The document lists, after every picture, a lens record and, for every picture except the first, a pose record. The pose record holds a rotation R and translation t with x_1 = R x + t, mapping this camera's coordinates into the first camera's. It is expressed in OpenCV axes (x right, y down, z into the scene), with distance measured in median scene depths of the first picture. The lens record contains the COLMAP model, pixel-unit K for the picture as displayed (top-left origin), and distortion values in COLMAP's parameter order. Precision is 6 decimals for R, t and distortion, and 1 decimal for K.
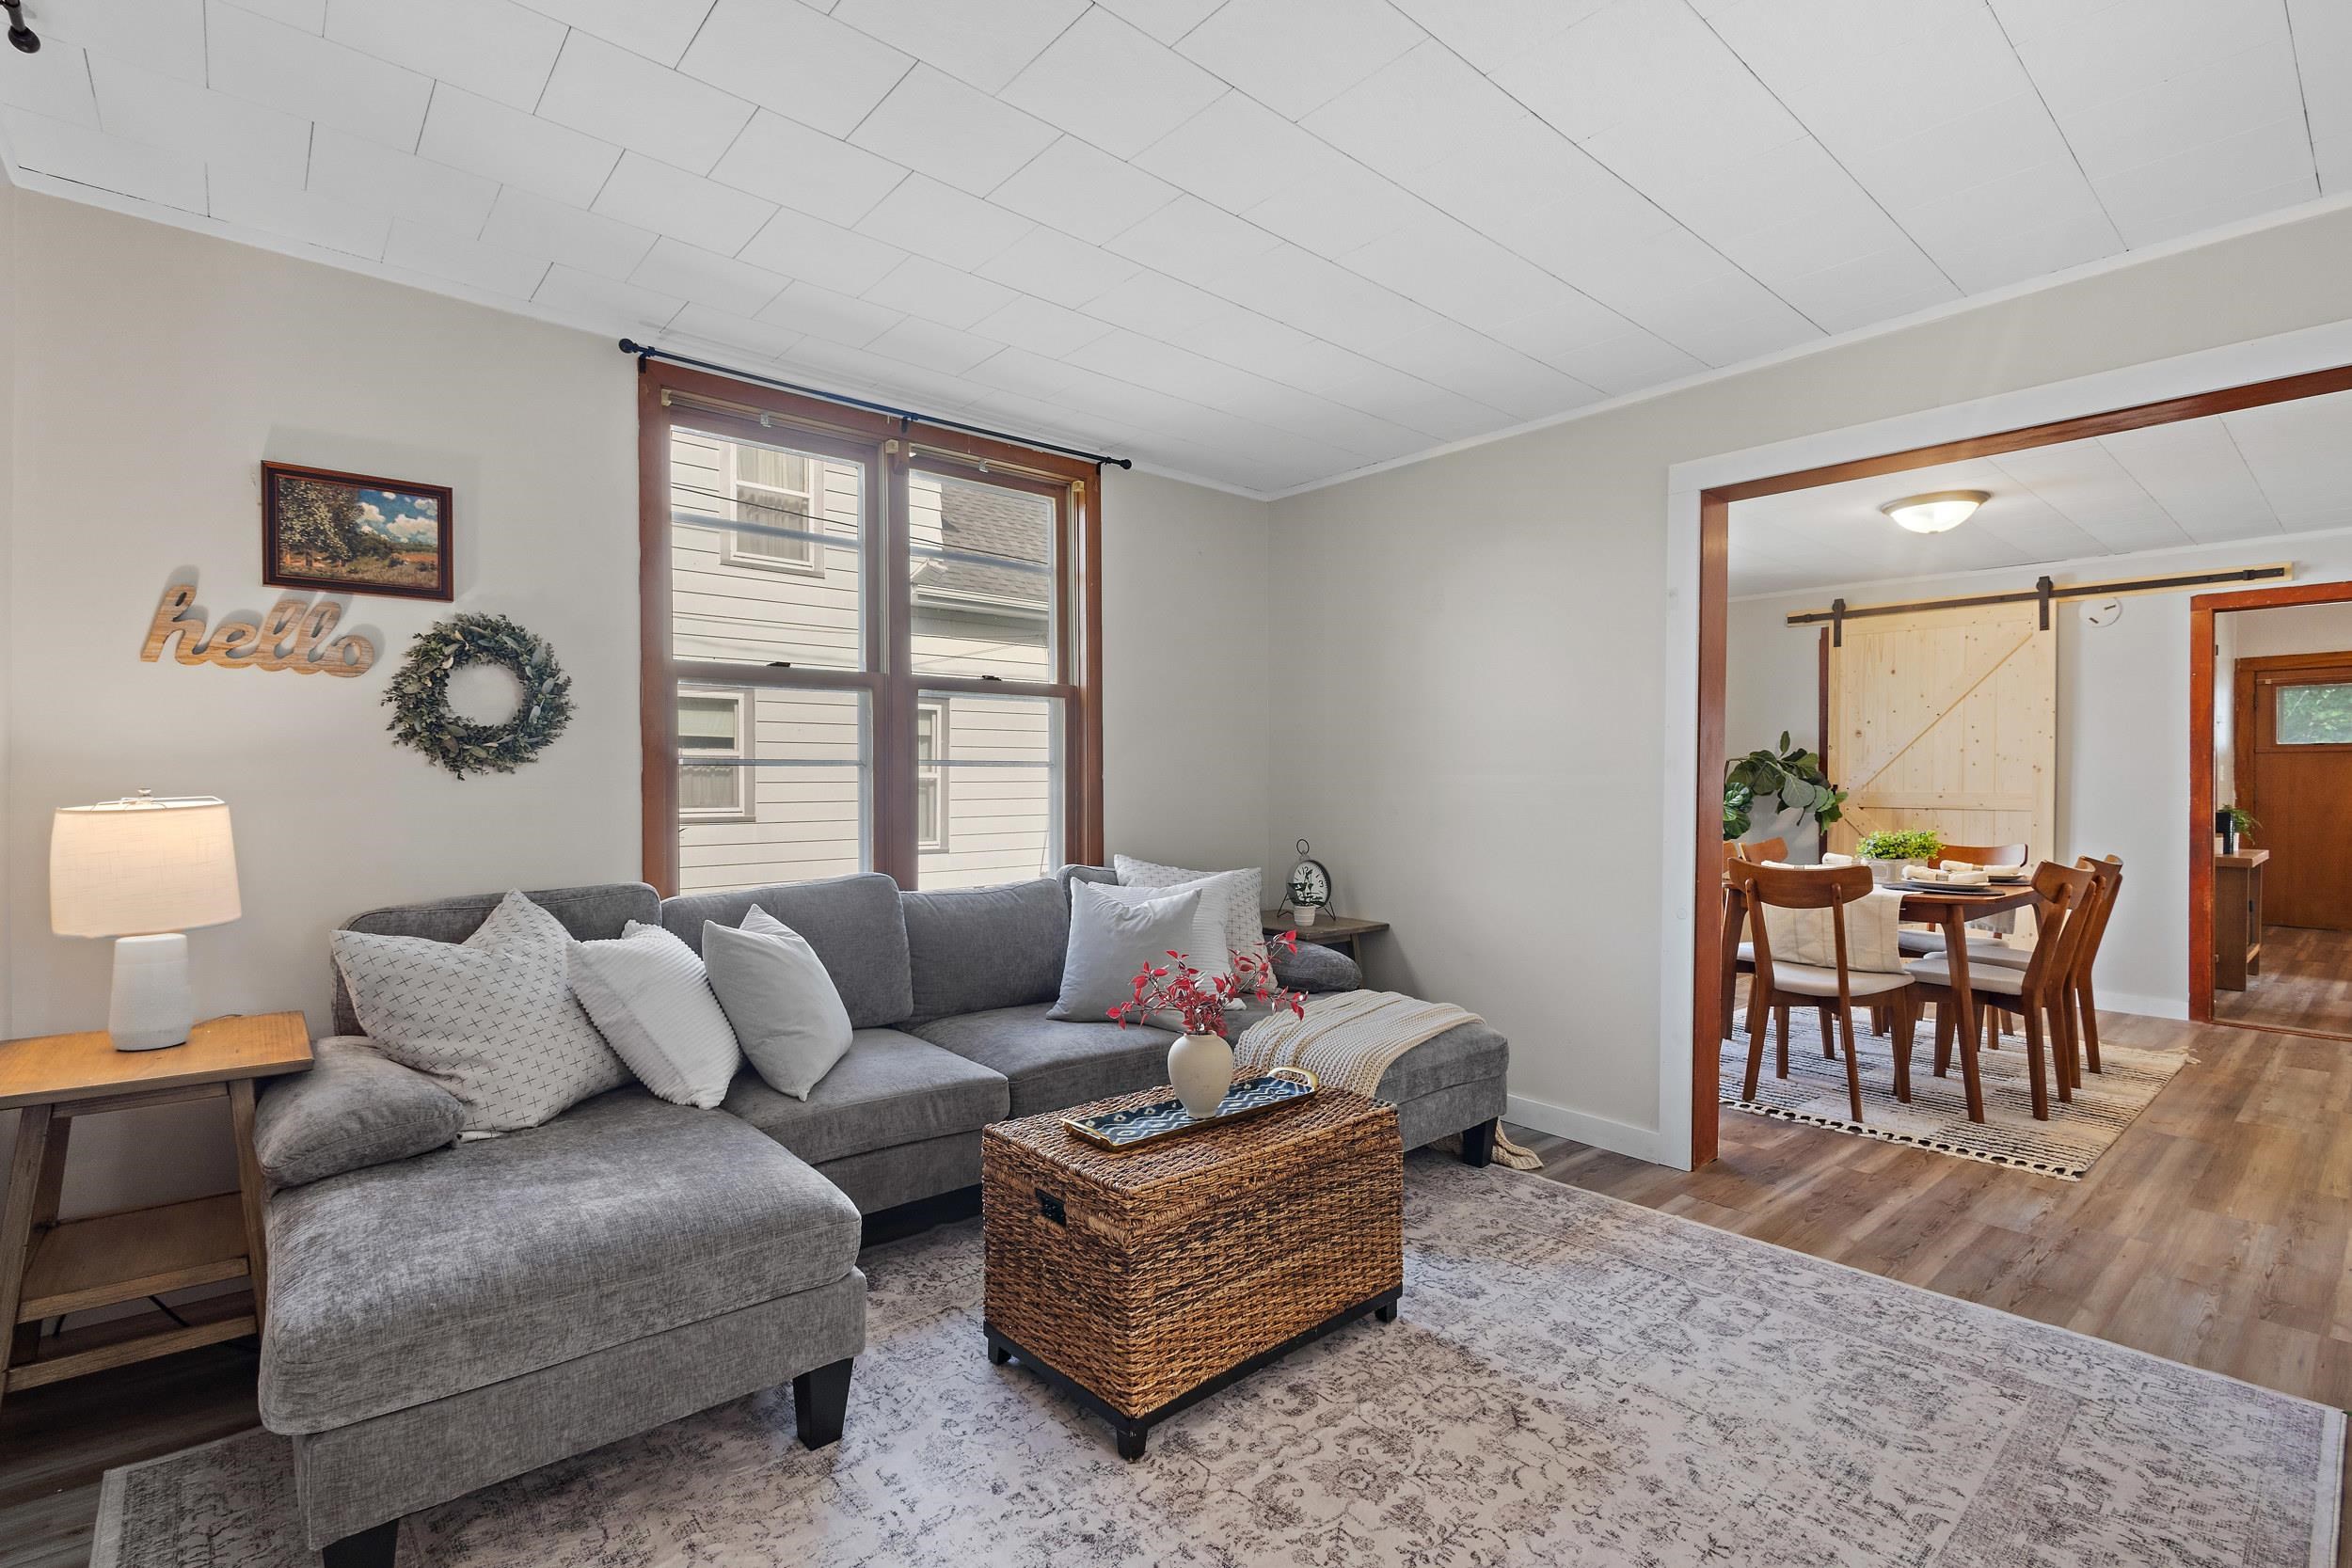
lens RADIAL K [[1083.7, 0, 1162.8], [0, 1083.7, 779.3], [0, 0, 1]] dist [0.008218, -0.004695]
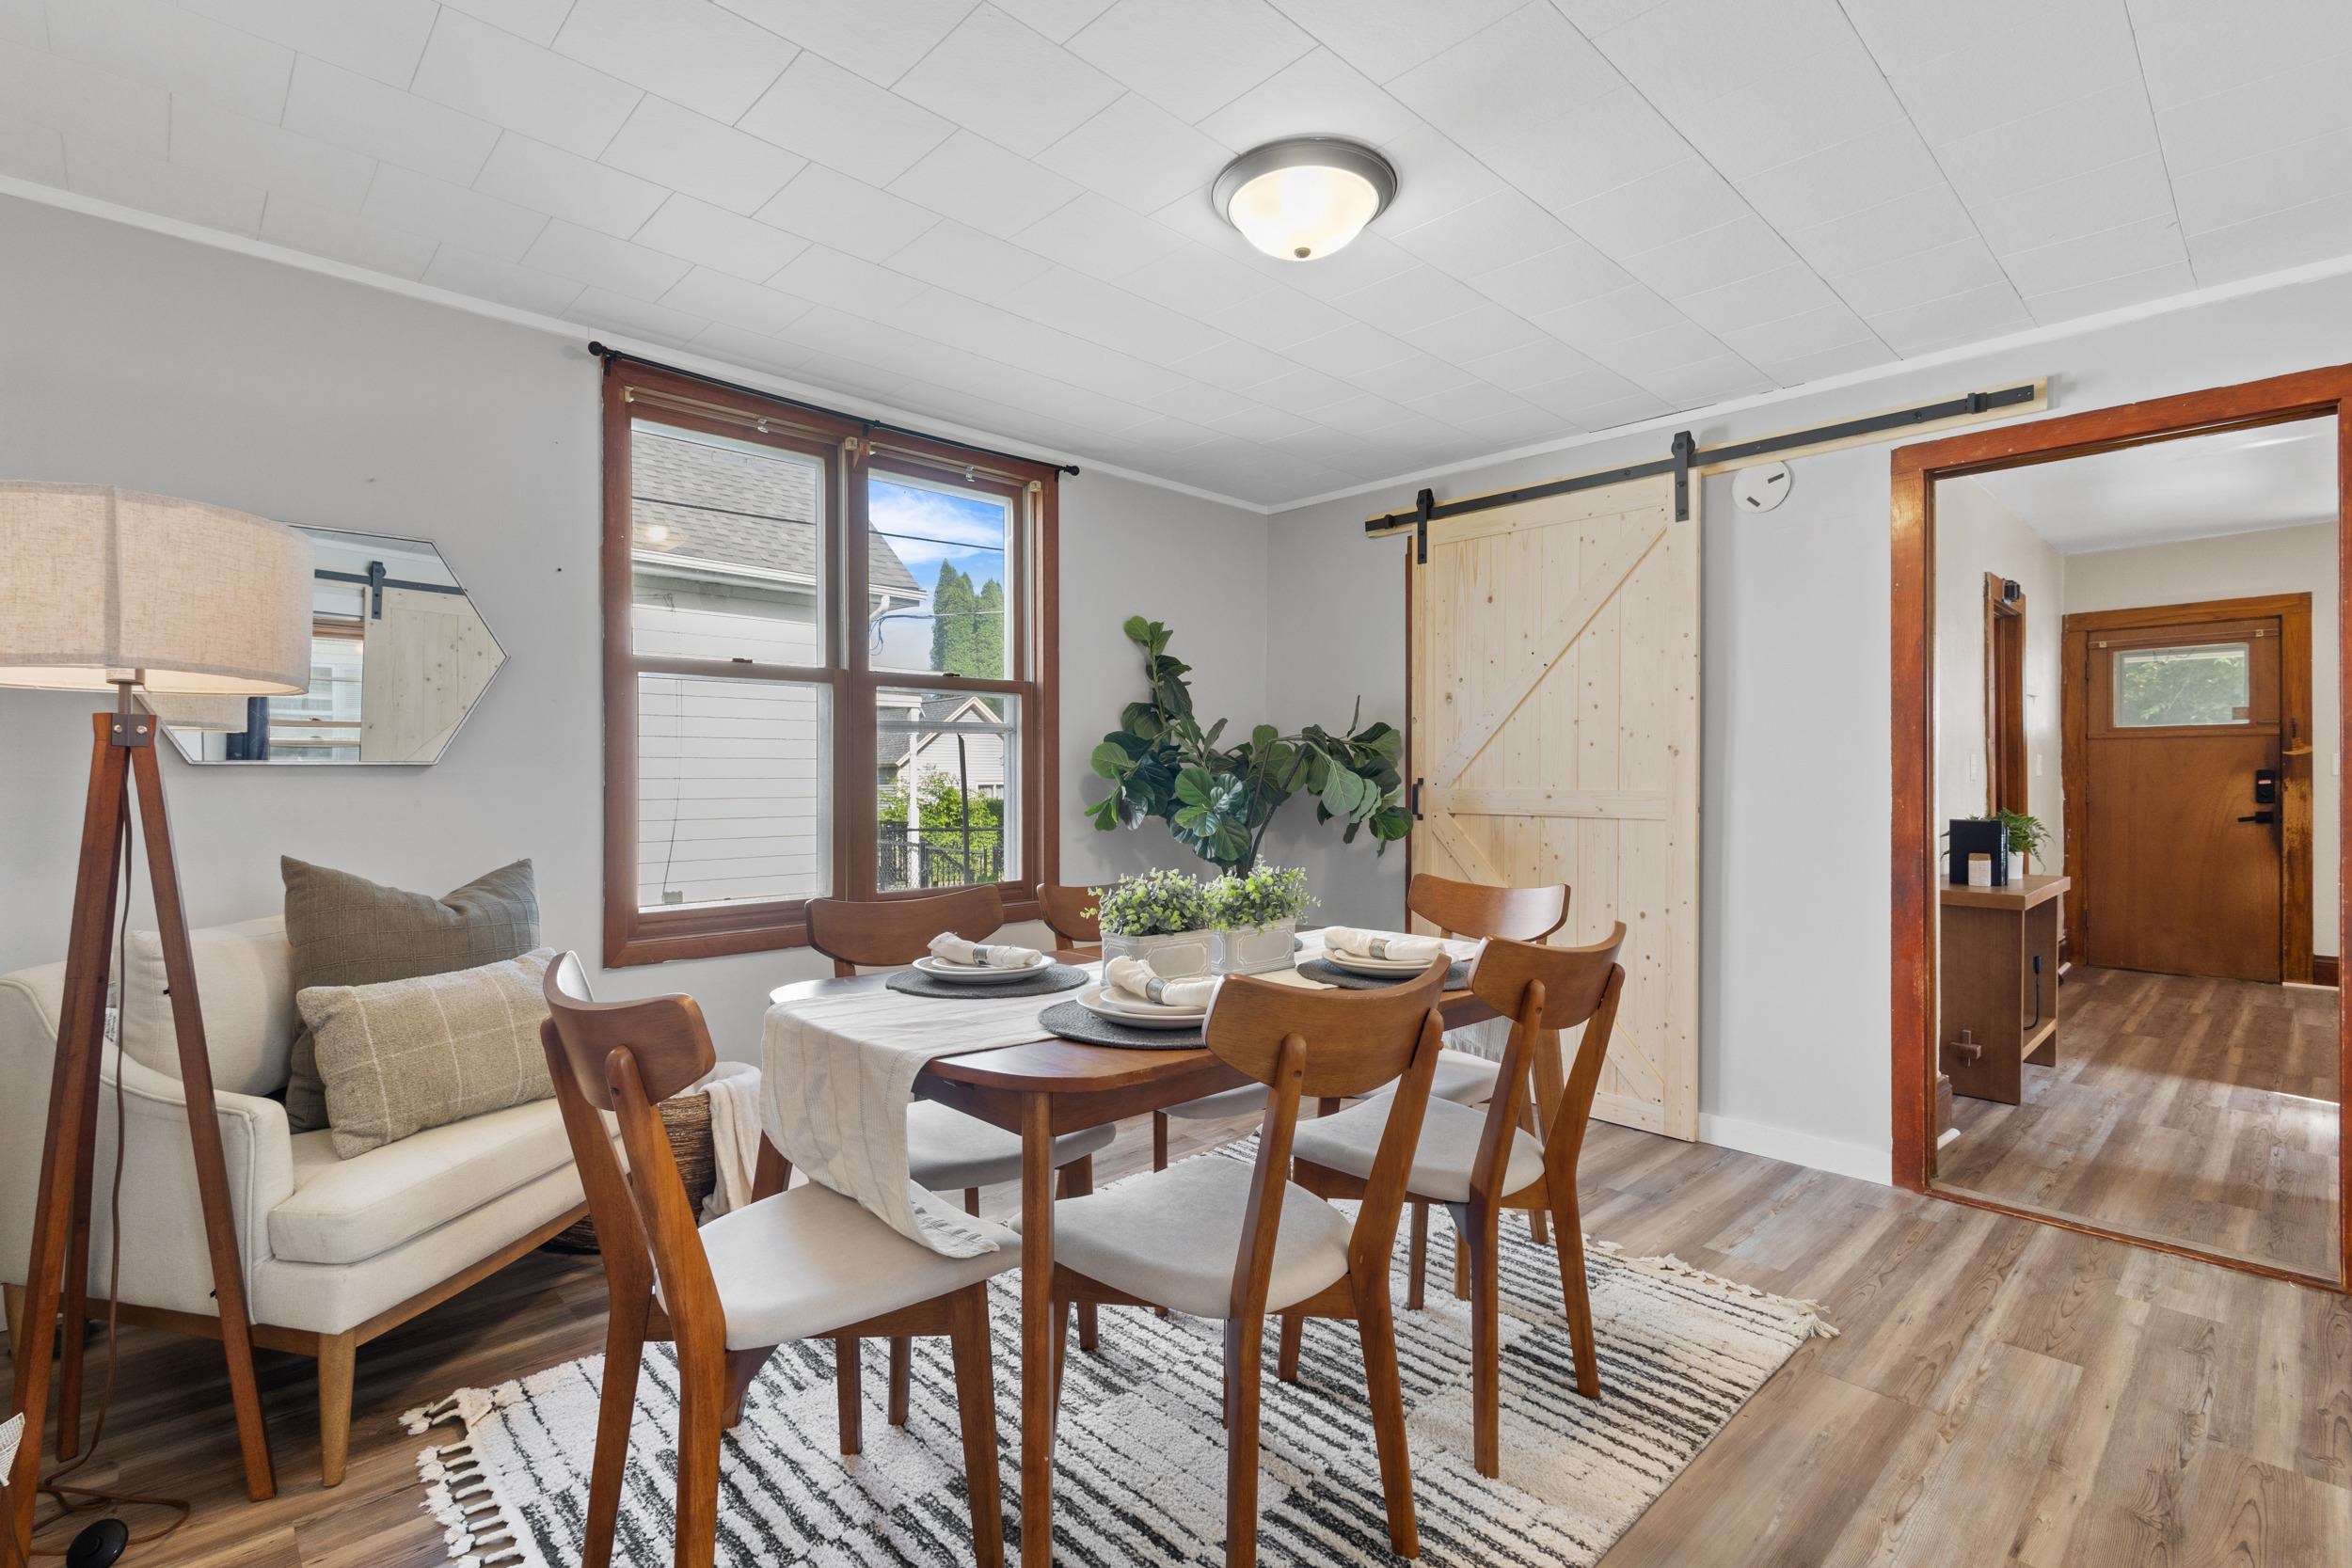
lens RADIAL K [[1083.7, 0, 1169.8], [0, 1083.7, 769.2], [0, 0, 1]] dist [0.008218, -0.004695]
pose [[0.998935, 0.001100, 0.046137, 0.448554], [-0.000640, 0.999950, -0.009978, 0.006691], [-0.046146, 0.009938, 0.998885, 0.370271]]
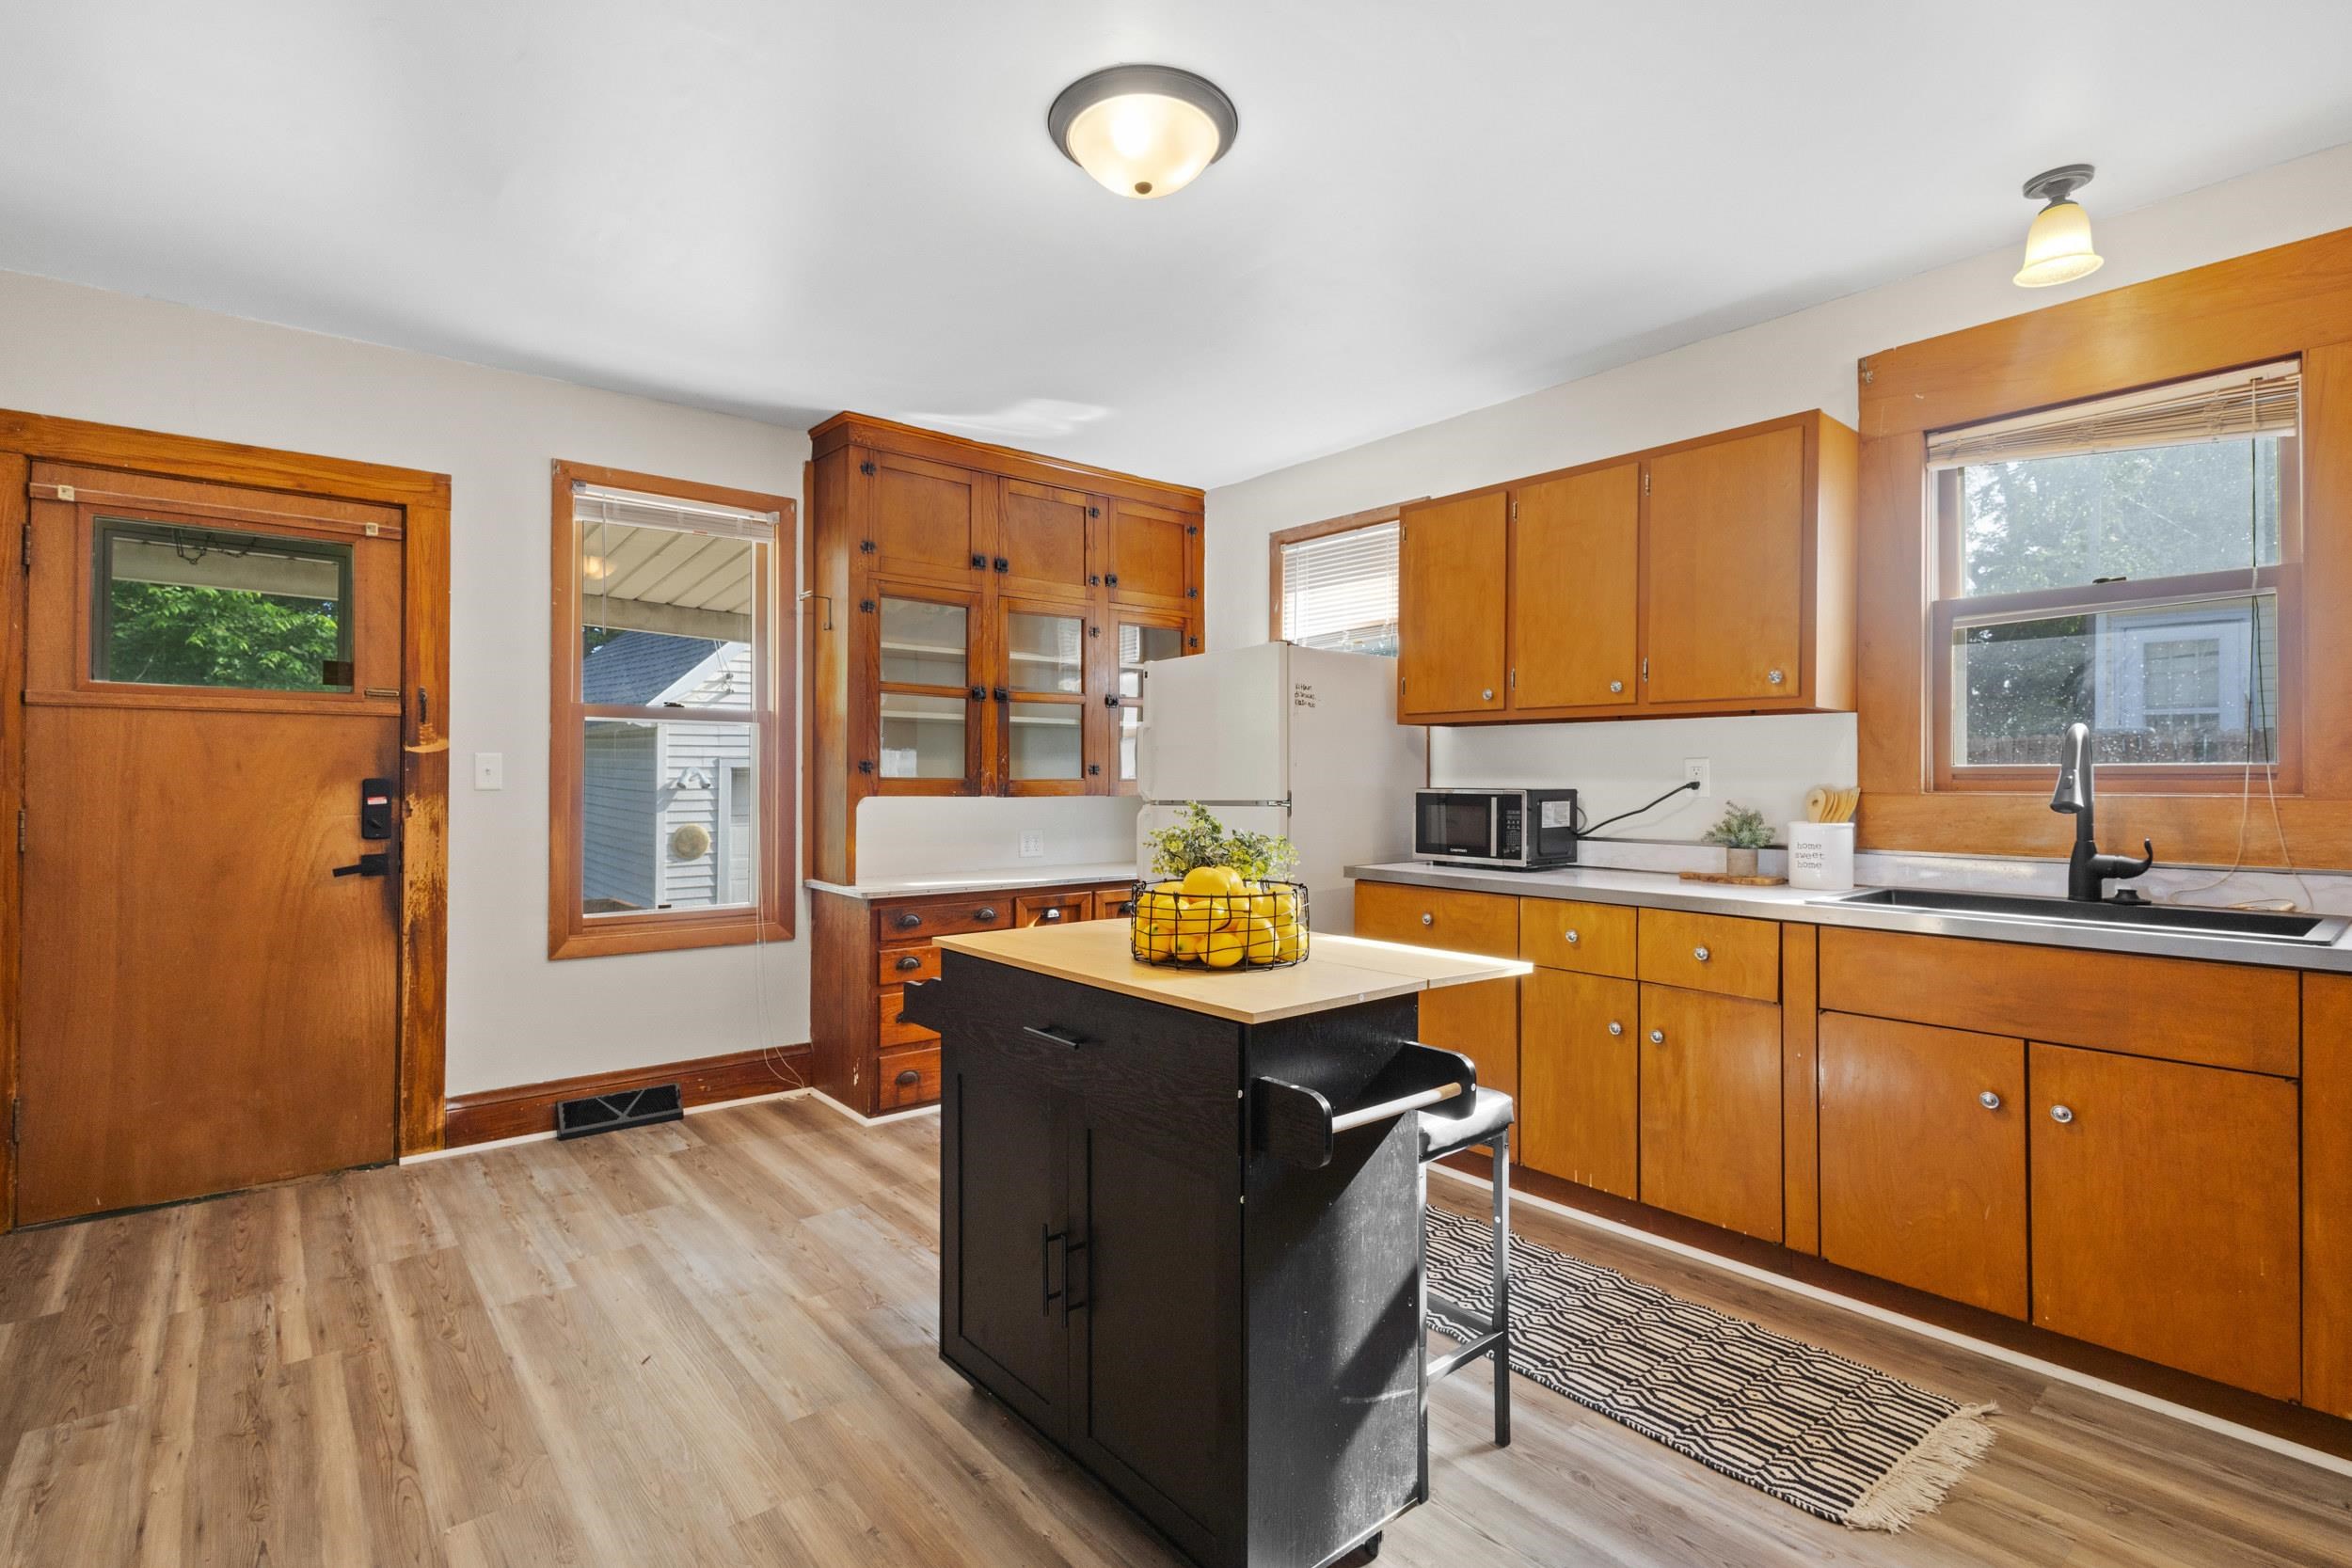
lens RADIAL K [[1083.7, 0, 1157.9], [0, 1083.7, 781.8], [0, 0, 1]] dist [0.008218, -0.004695]
pose [[0.038101, 0.000861, 0.999274, 4.973547], [-0.006313, 0.999980, -0.000621, -0.087119], [-0.999254, -0.006285, 0.038106, 5.064470]]
